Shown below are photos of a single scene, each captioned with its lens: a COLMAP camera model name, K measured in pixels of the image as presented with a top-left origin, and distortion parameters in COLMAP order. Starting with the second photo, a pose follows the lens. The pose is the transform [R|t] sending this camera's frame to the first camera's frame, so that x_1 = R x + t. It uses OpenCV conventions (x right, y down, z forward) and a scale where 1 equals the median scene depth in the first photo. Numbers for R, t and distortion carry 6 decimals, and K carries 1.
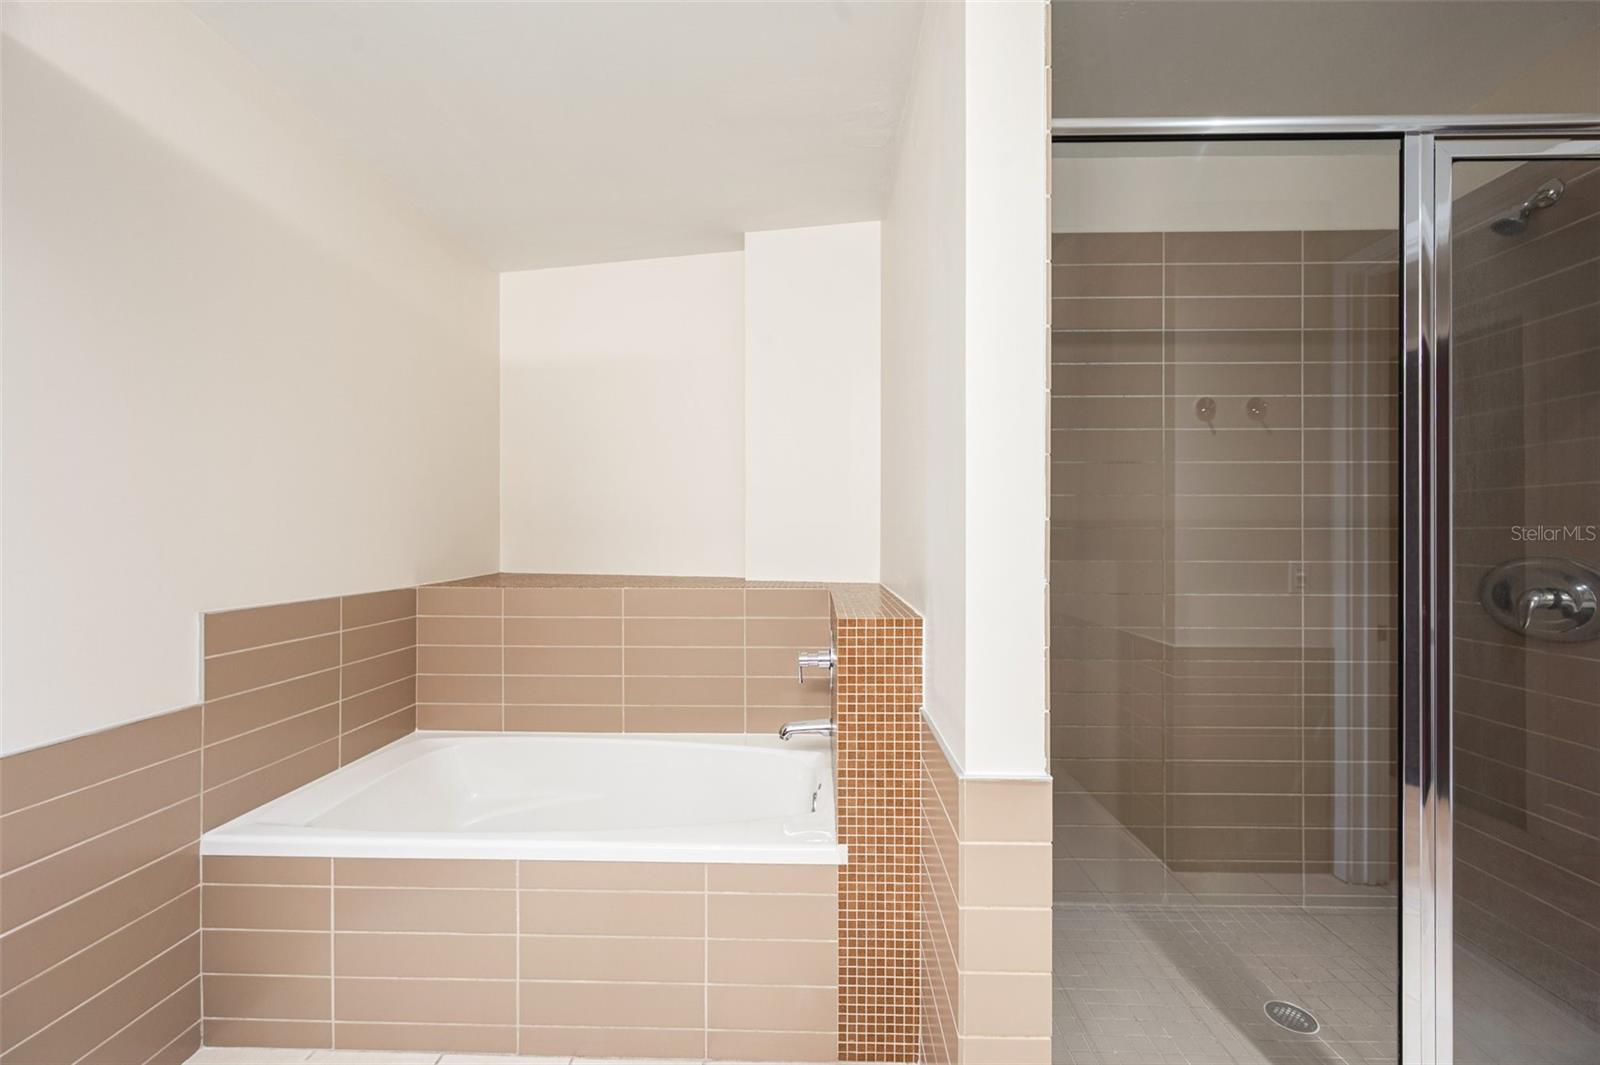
lens RADIAL K [[636.6, 0, 804.1], [0, 636.6, 542.2], [0, 0, 1]] dist [-0.003718, 0.000240]
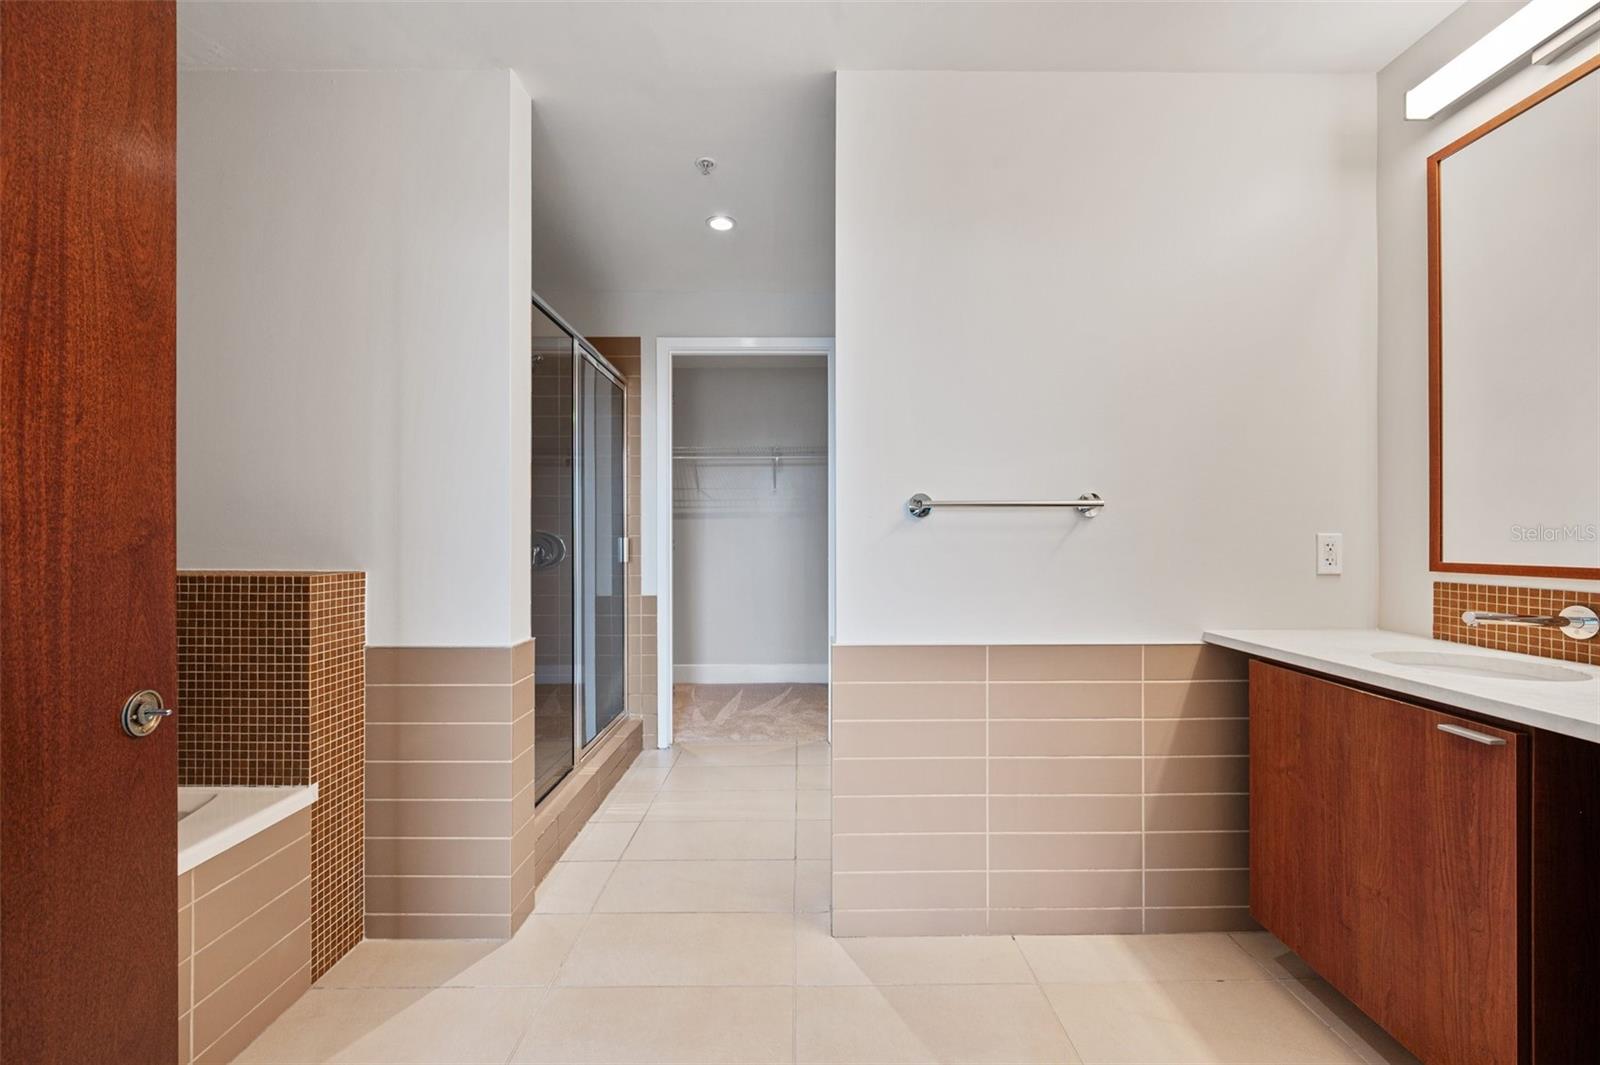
lens RADIAL K [[636.6, 0, 800.4], [0, 636.6, 536.8], [0, 0, 1]] dist [-0.003718, 0.000240]
pose [[-0.026692, 0.003212, 0.999639, -1.051081], [-0.003271, 0.999989, -0.003301, 0.053943], [-0.999638, -0.003358, -0.026682, 0.199098]]
